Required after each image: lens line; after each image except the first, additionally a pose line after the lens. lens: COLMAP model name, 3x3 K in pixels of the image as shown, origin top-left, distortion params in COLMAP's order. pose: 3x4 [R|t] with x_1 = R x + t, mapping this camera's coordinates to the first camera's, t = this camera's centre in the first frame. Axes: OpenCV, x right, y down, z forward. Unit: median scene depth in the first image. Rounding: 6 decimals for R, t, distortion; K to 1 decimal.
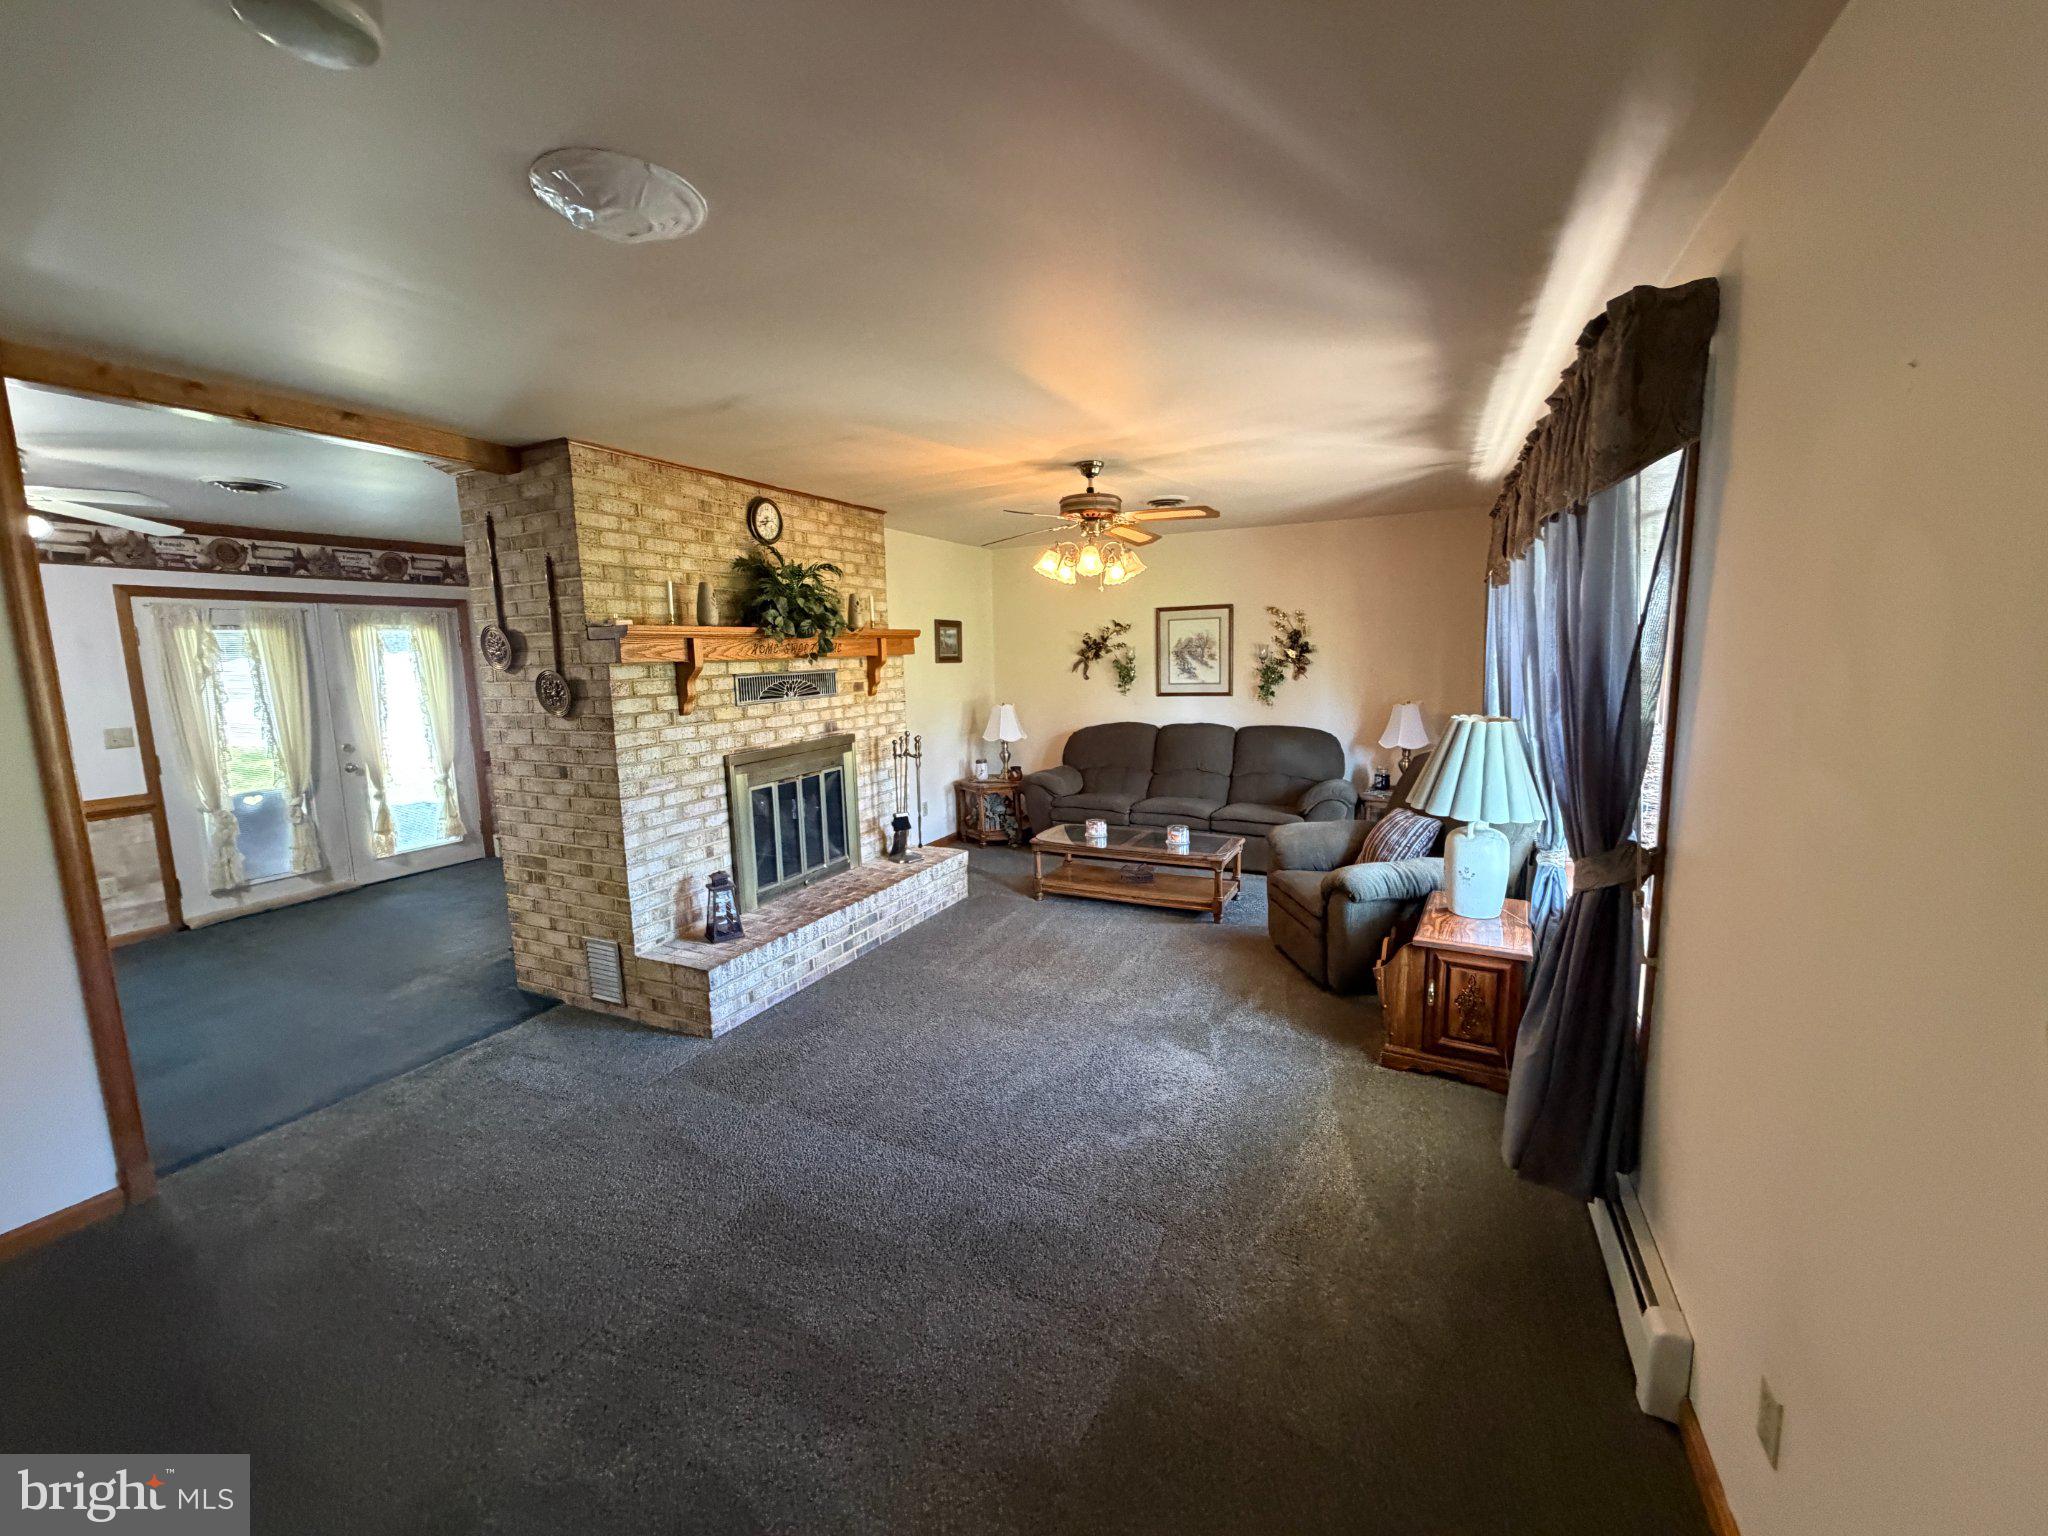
lens RADIAL K [[817.2, 0, 1029.2], [0, 817.2, 763.7], [0, 0, 1]] dist [-0.000033, 0.000026]
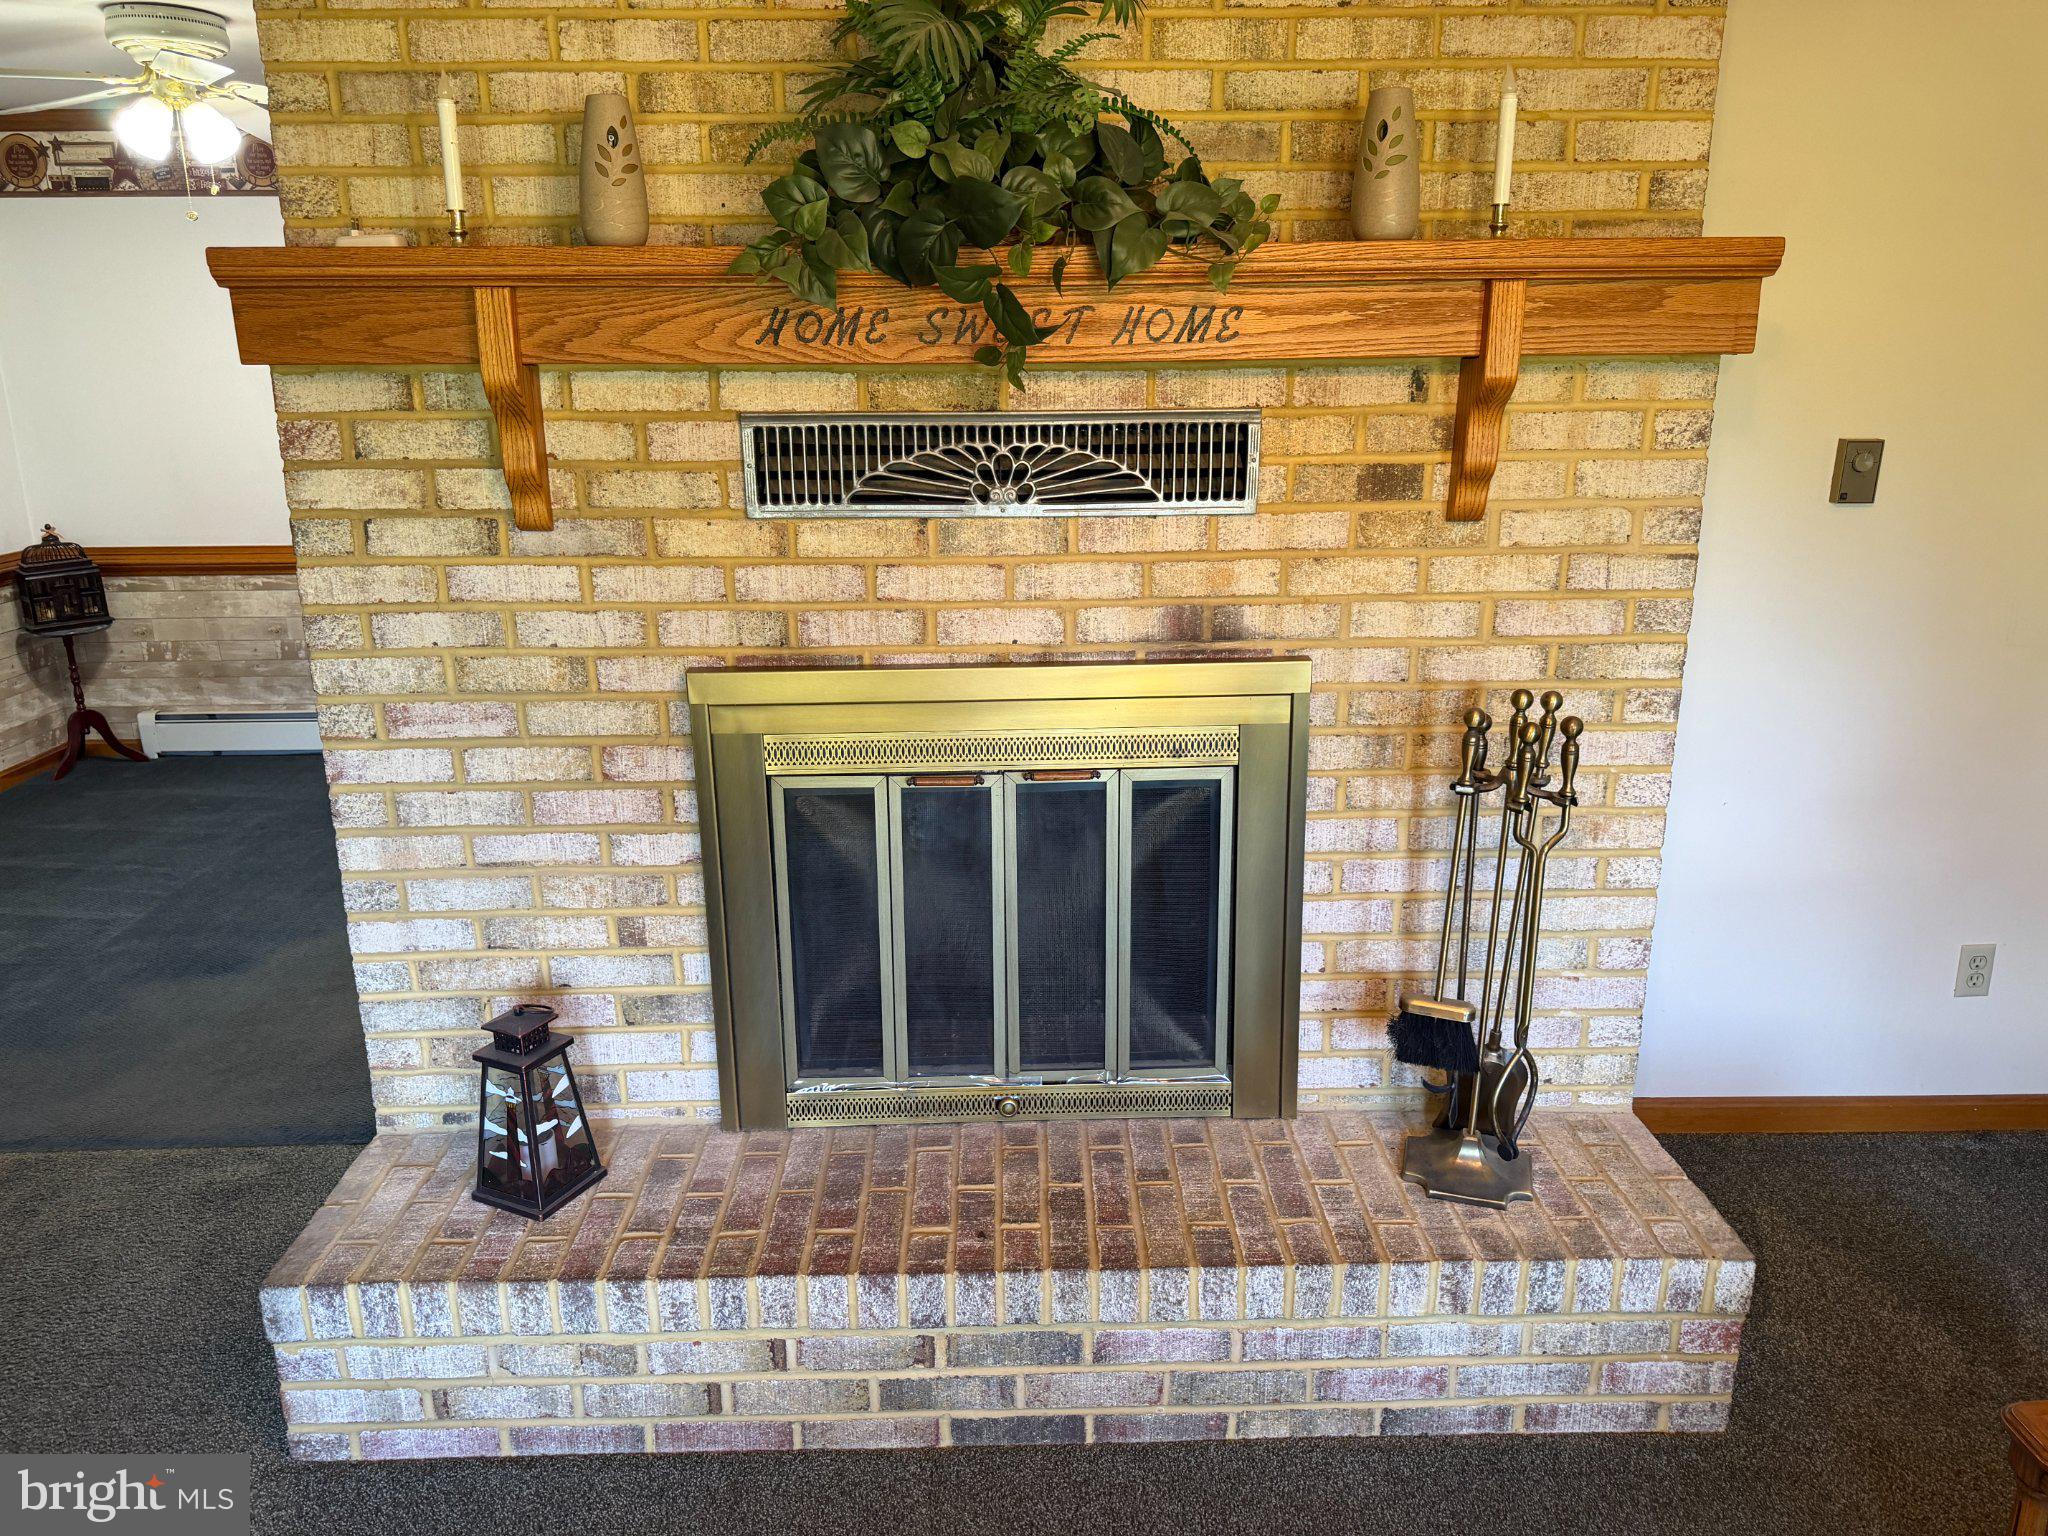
lens RADIAL K [[1391.4, 0, 1017.8], [0, 1391.4, 770.3], [0, 0, 1]] dist [0.019679, -0.025255]
pose [[0.454460, 0.258156, -0.852539, 0.168517], [-0.129668, 0.966061, 0.223409, -0.111143], [0.881279, 0.009017, 0.472510, 0.856732]]
